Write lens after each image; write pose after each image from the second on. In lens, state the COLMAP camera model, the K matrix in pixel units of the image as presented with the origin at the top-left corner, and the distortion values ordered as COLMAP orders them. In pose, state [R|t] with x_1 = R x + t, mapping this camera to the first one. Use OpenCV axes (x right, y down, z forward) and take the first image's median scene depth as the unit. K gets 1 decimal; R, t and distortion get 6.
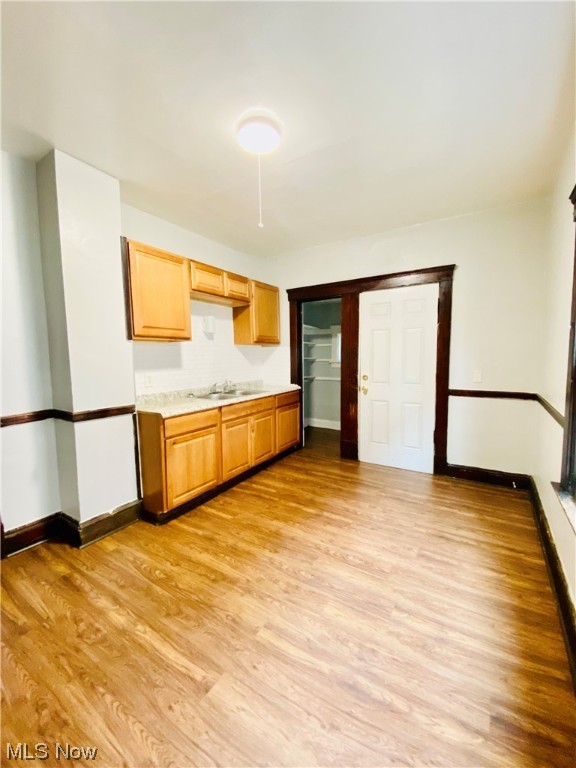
lens RADIAL K [[312.2, 0, 286.5], [0, 312.2, 382.2], [0, 0, 1]] dist [0.036081, -0.024393]
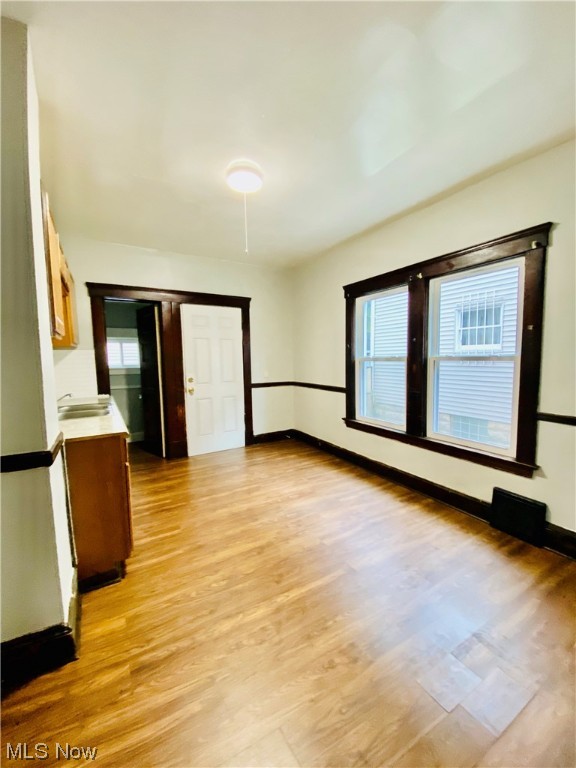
lens RADIAL K [[312.2, 0, 286.5], [0, 312.2, 382.2], [0, 0, 1]] dist [0.036081, -0.024393]
pose [[0.460436, -0.064511, 0.885346, -0.927264], [0.091083, 0.995525, 0.025170, -0.006549], [-0.883008, 0.069051, 0.464251, 0.275122]]
